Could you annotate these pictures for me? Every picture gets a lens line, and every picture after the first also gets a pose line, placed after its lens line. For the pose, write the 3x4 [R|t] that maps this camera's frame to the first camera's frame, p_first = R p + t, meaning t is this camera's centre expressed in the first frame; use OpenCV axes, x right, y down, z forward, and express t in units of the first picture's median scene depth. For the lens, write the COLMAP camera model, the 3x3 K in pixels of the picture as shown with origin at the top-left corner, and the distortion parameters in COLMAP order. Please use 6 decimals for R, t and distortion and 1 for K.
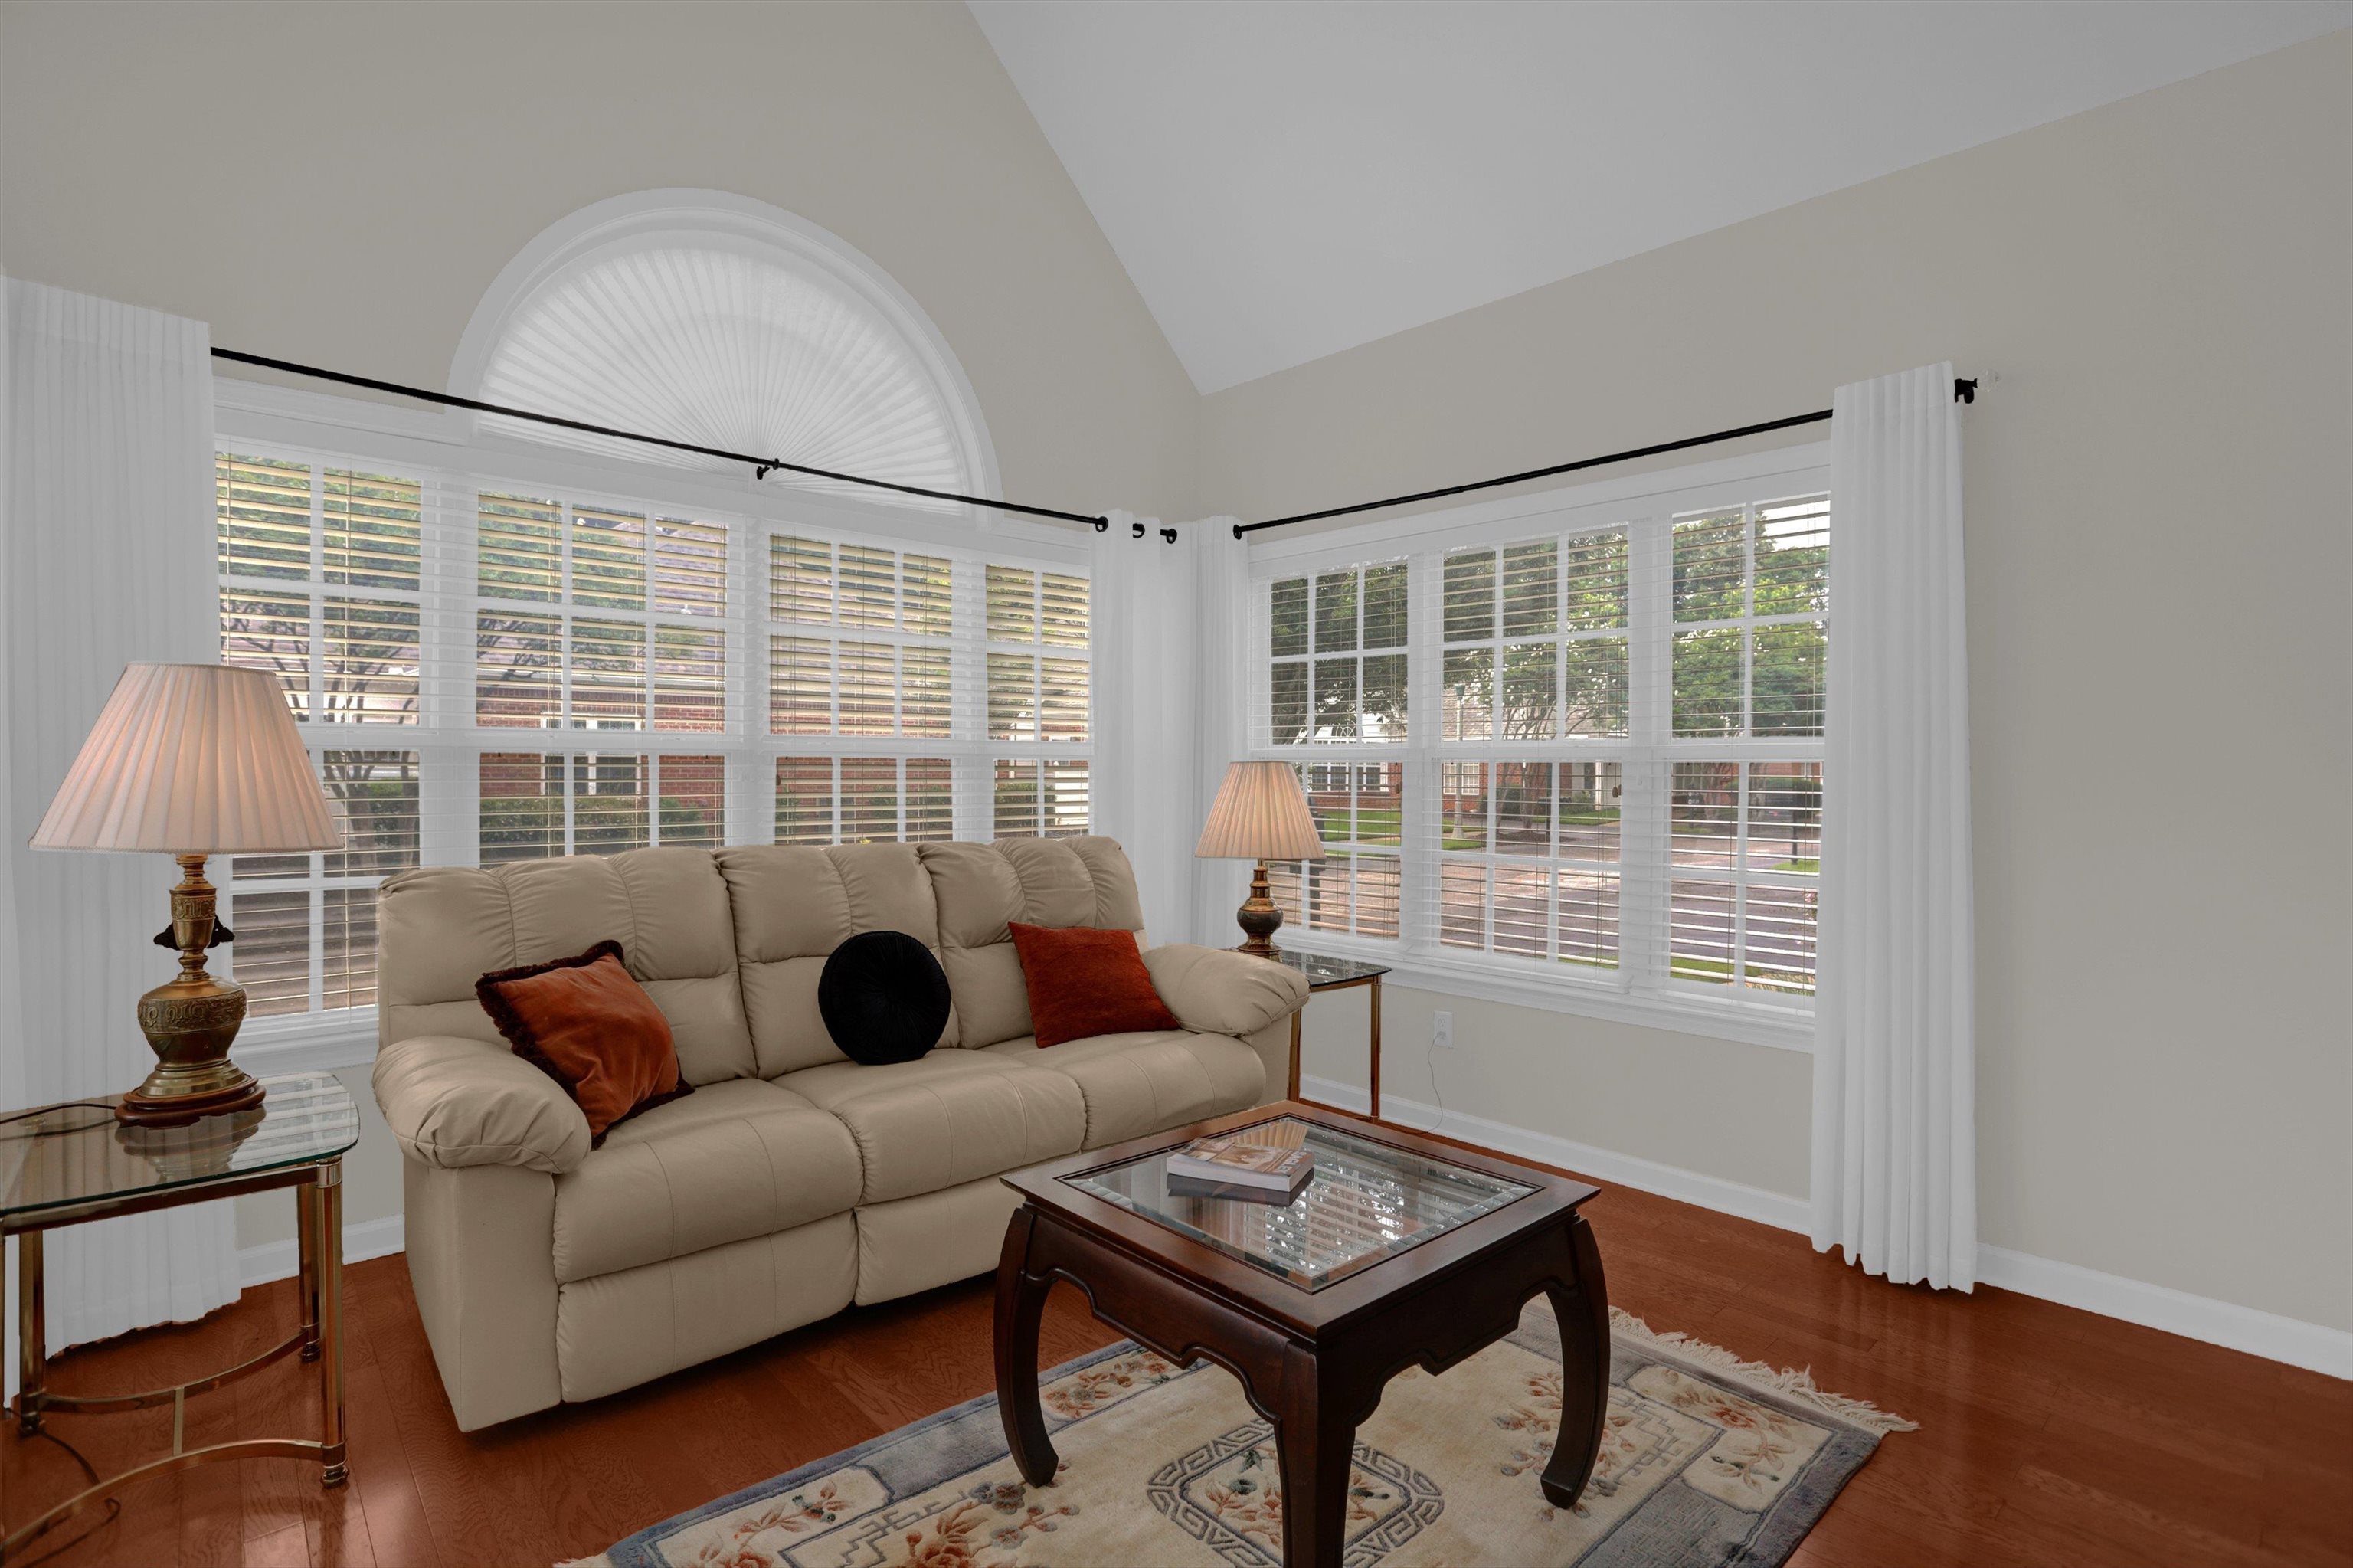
lens RADIAL K [[1153.1, 0, 1176.5], [0, 1153.1, 784.0], [0, 0, 1]] dist [-0.073562, 0.040093]
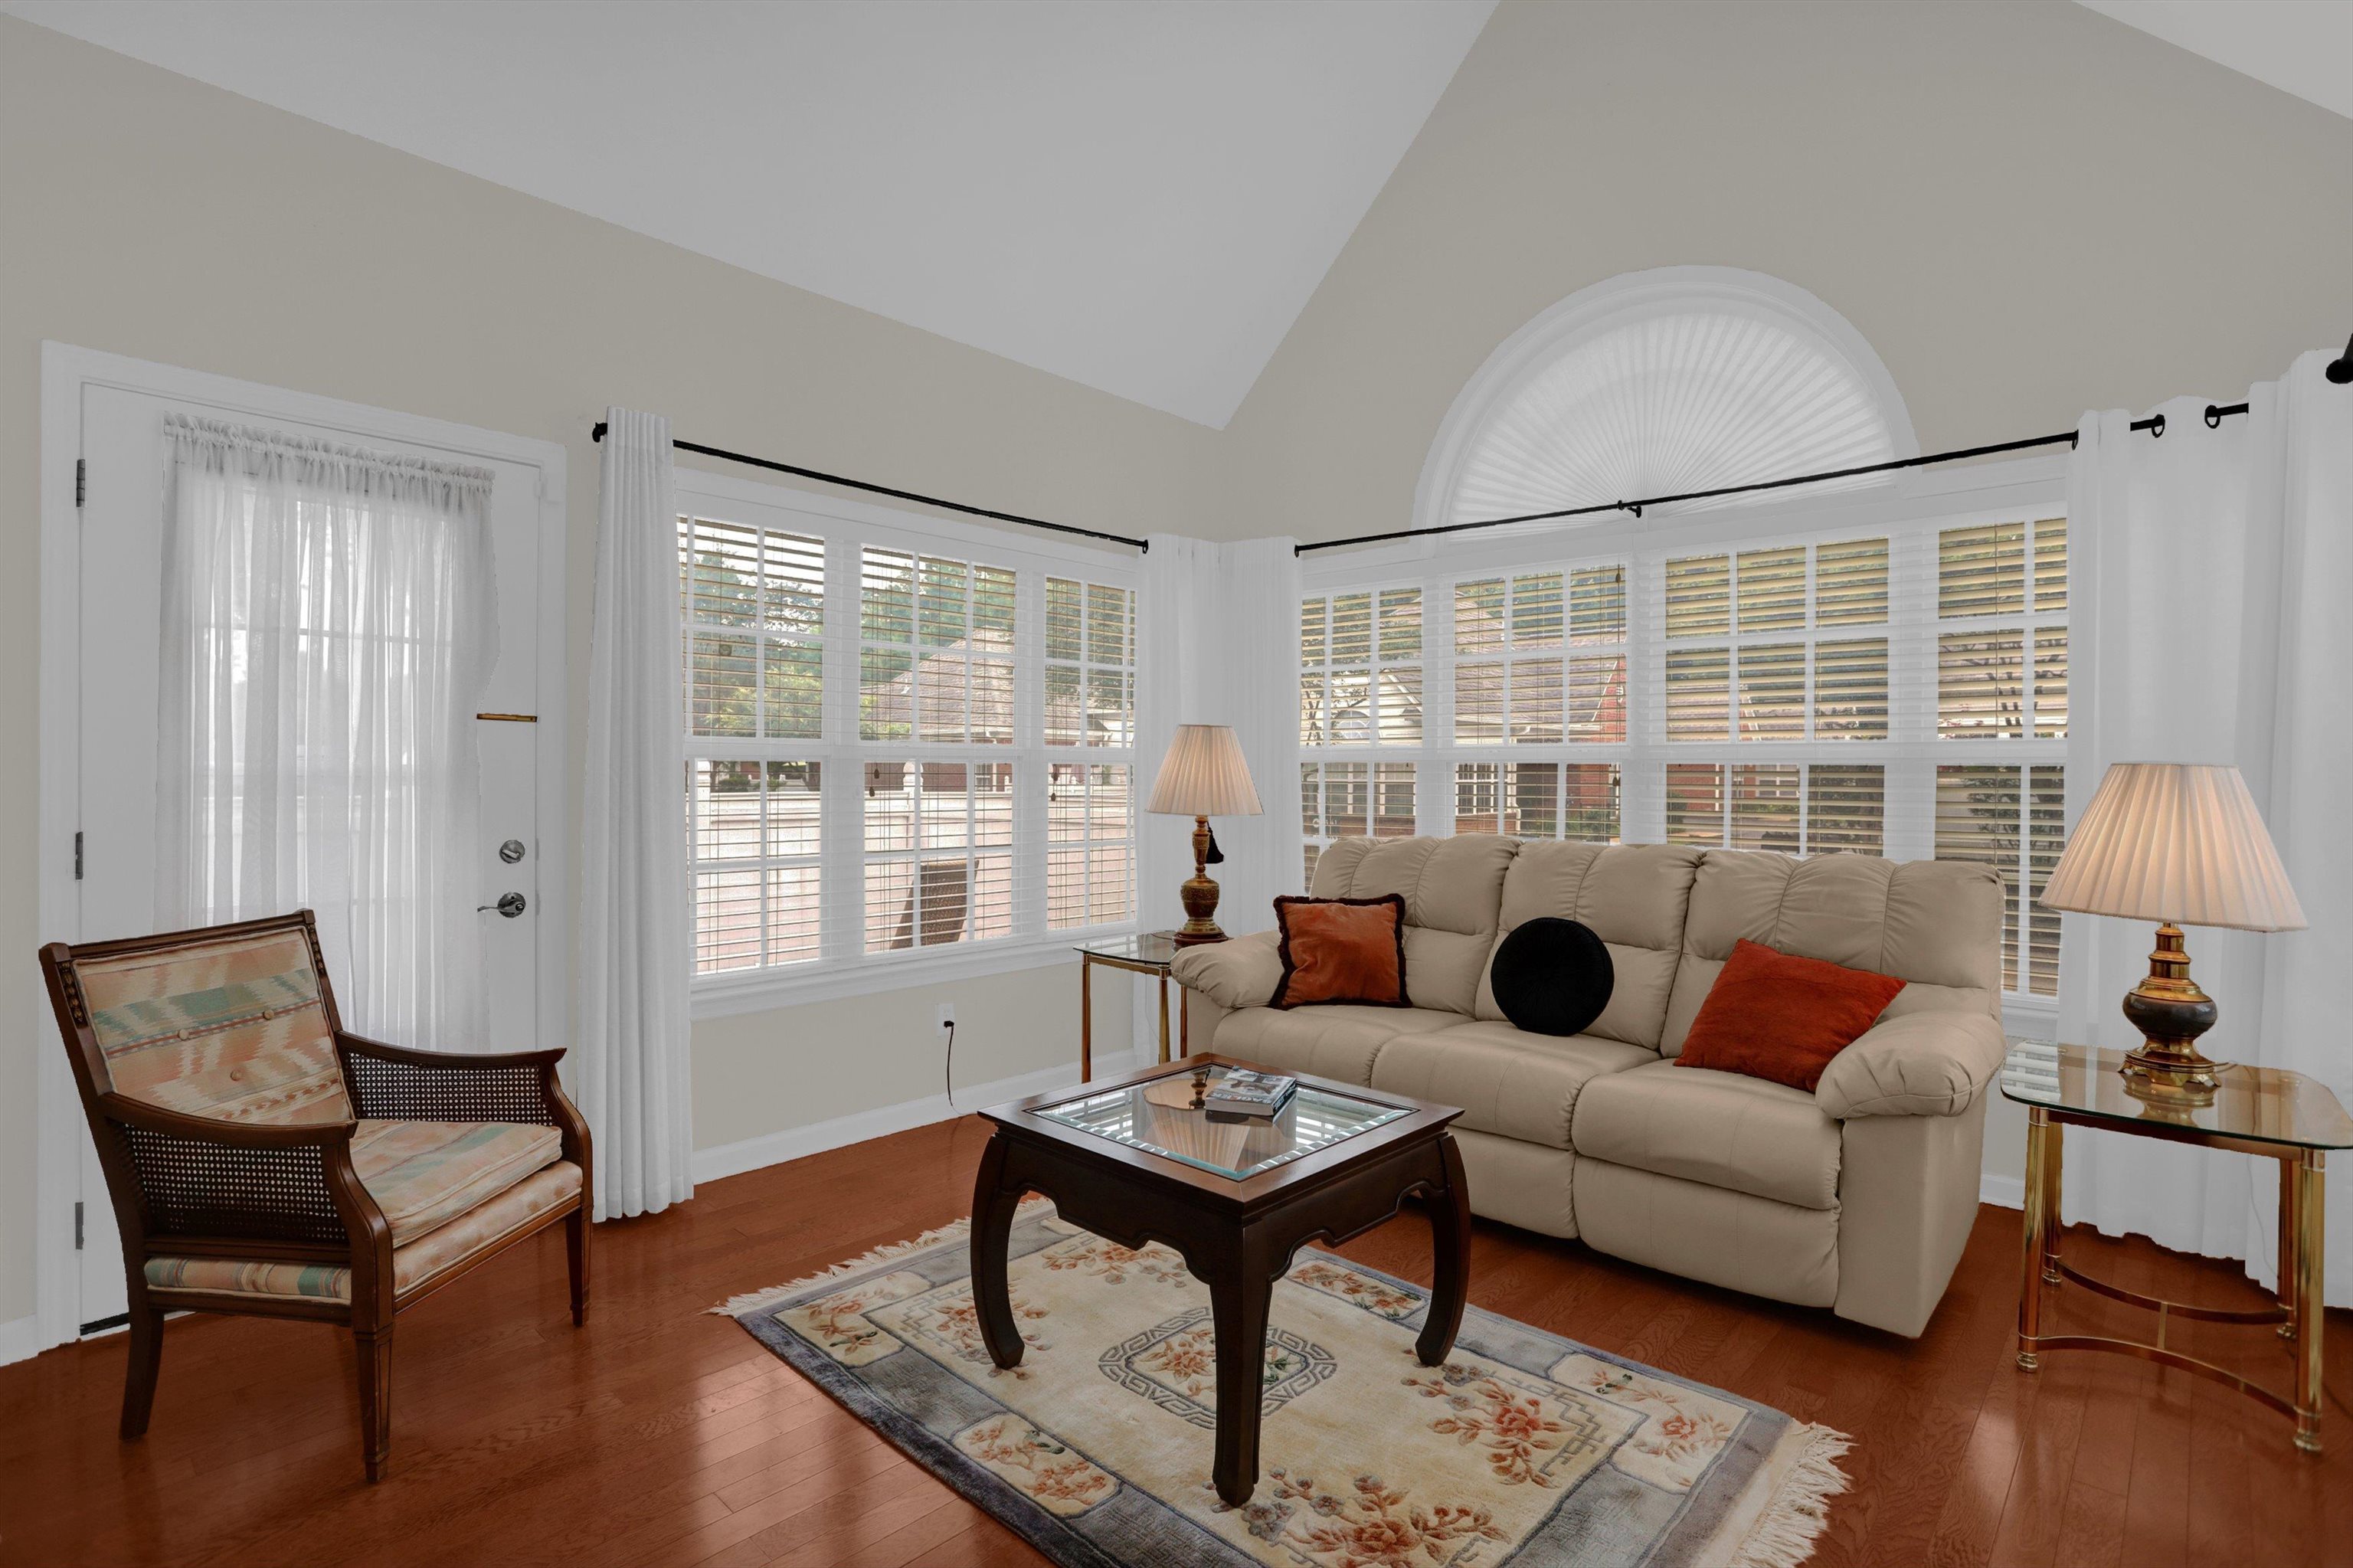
lens RADIAL K [[1153.1, 0, 1176.5], [0, 1153.1, 784.0], [0, 0, 1]] dist [-0.073562, 0.040093]
pose [[0.085737, 0.009420, -0.996273, 0.693332], [-0.011673, 0.999896, 0.008450, -0.008206], [0.996249, 0.010905, 0.085838, 0.435531]]
